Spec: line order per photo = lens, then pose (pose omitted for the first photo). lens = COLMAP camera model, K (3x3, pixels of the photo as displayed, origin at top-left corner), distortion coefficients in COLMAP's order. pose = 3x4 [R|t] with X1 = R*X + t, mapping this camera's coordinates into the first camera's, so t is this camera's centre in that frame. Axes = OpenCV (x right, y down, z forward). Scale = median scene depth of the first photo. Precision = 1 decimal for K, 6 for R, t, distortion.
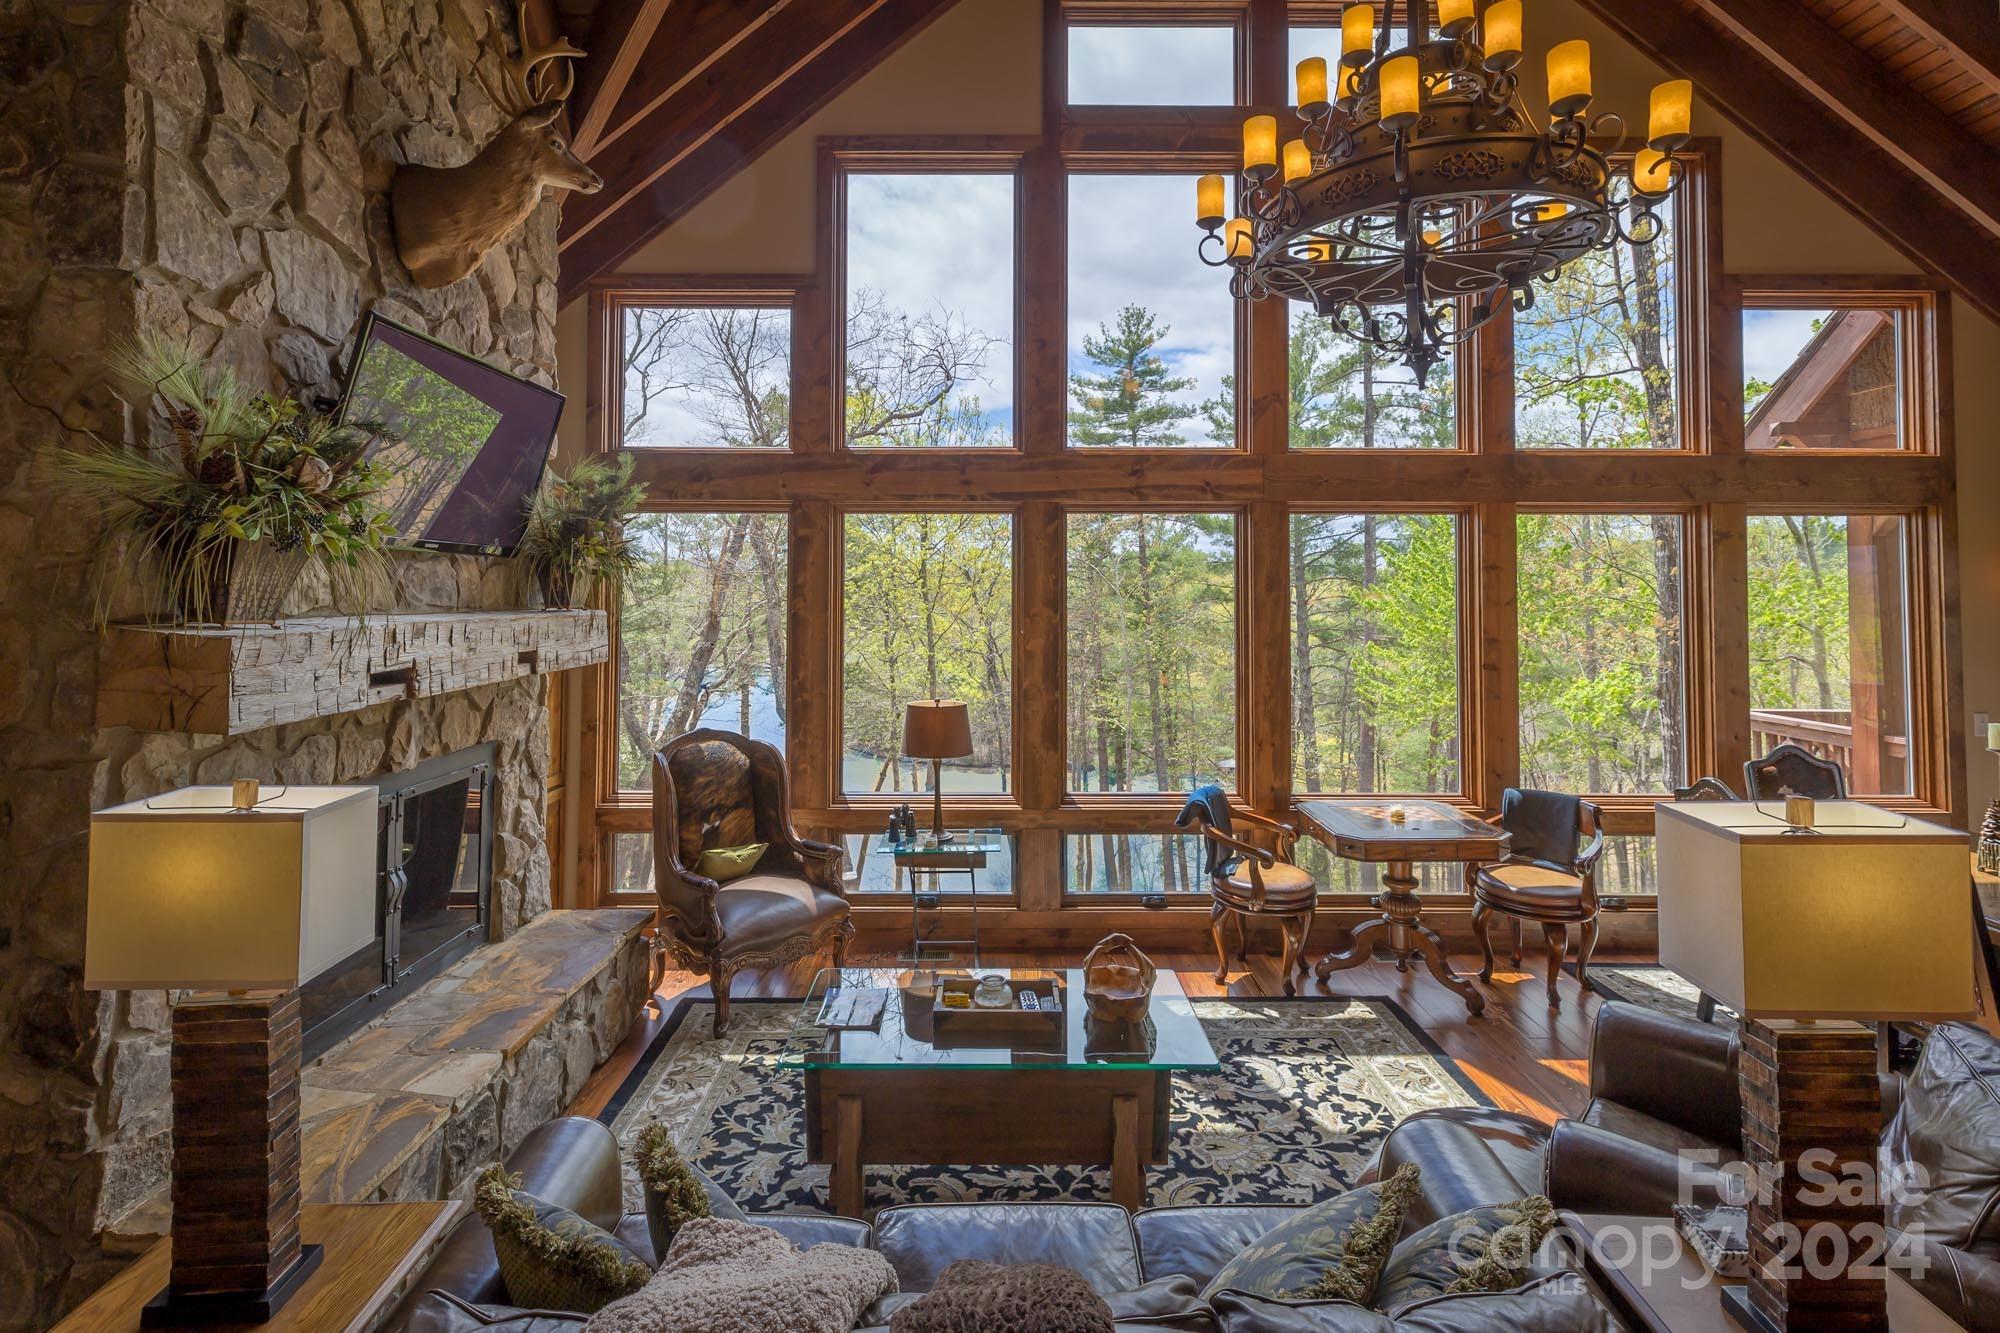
lens RADIAL K [[925.1, 0, 995.7], [0, 925.1, 555.7], [0, 0, 1]] dist [0.000906, -0.000141]
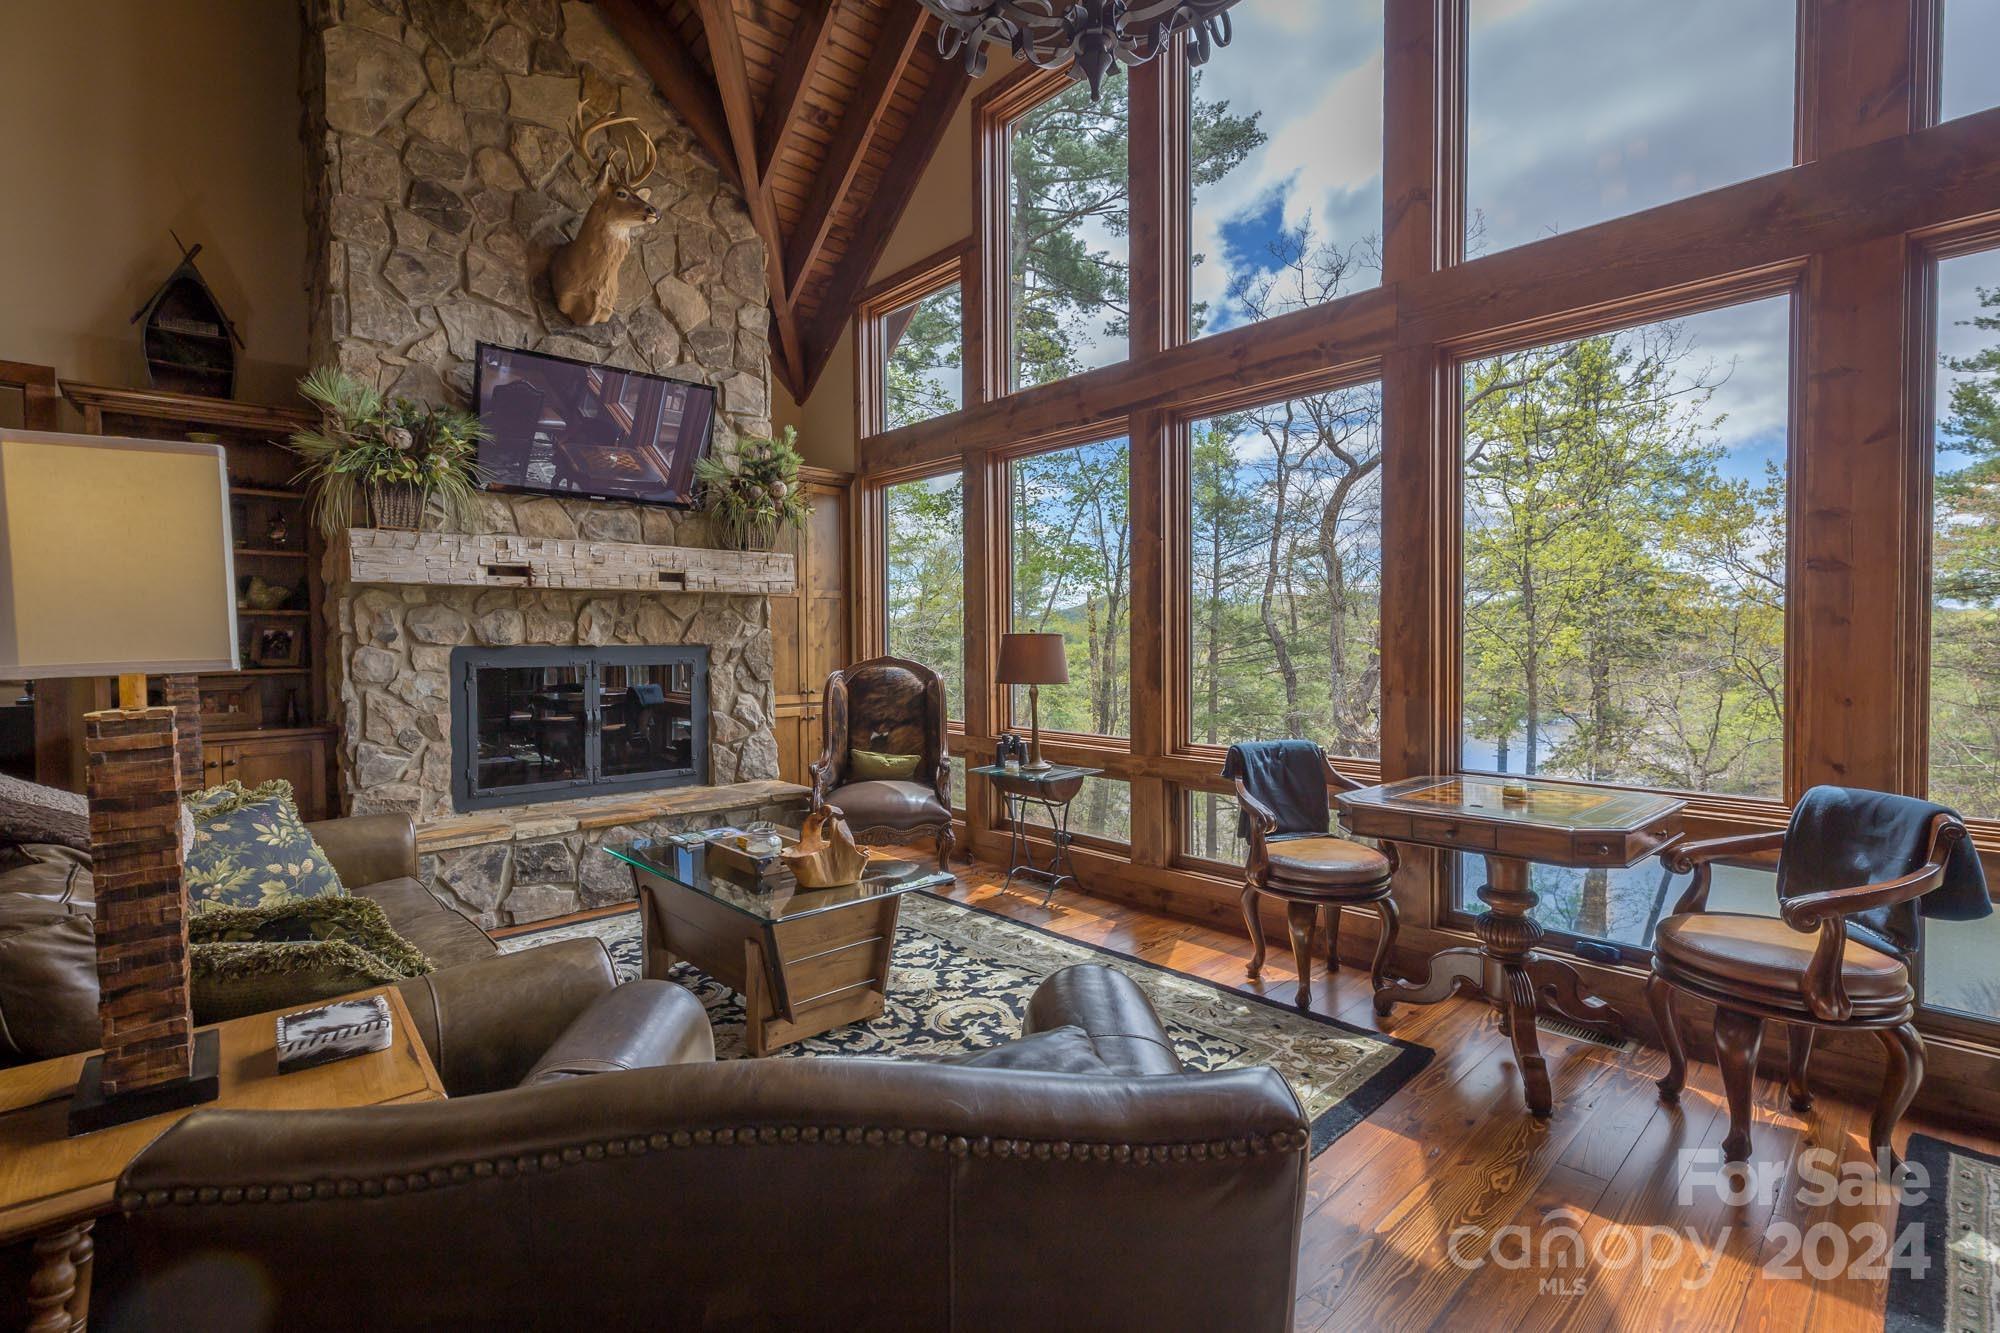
lens RADIAL K [[901.0, 0, 1006.5], [0, 901.0, 653.3], [0, 0, 1]] dist [0.002744, -0.000298]
pose [[0.686702, 0.005867, -0.726916, 0.945457], [0.036061, 0.998461, 0.042125, 0.211230], [0.726044, -0.055141, 0.685434, 0.482766]]
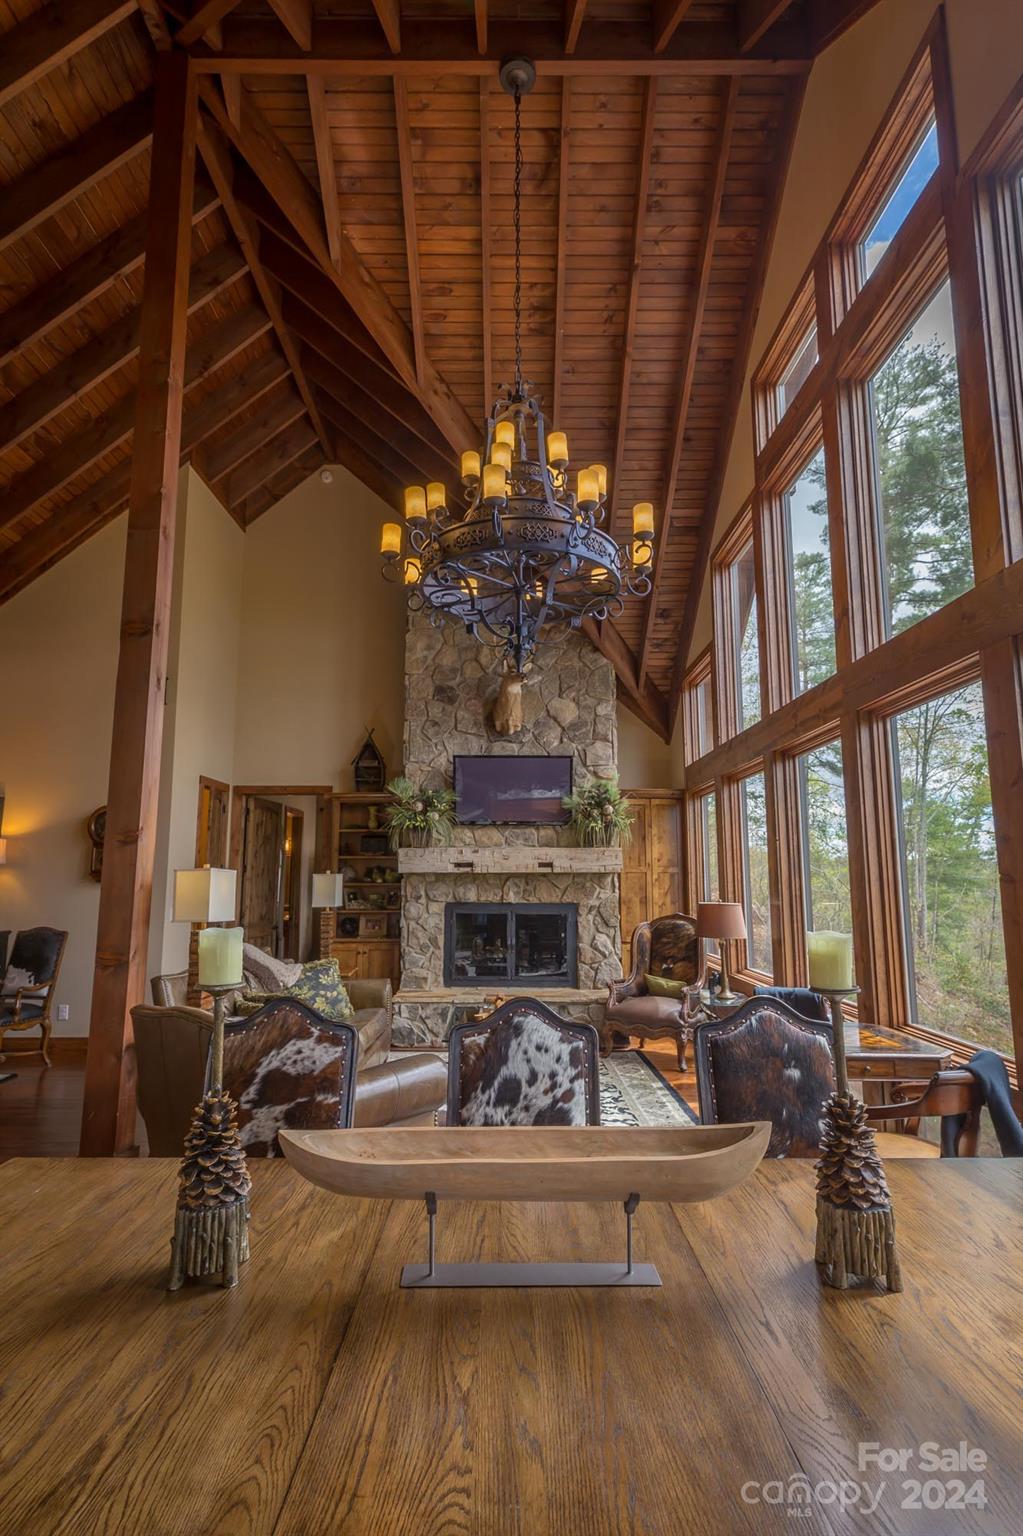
lens RADIAL K [[756.3, 0, 511.5], [0, 756.3, 768.0], [0, 0, 1]] dist [0.006024, 0.000177]
pose [[0.012635, -0.151362, -0.988398, 1.768107], [0.035755, 0.987913, -0.150831, 0.177803], [0.999281, -0.033435, 0.017894, 0.997335]]
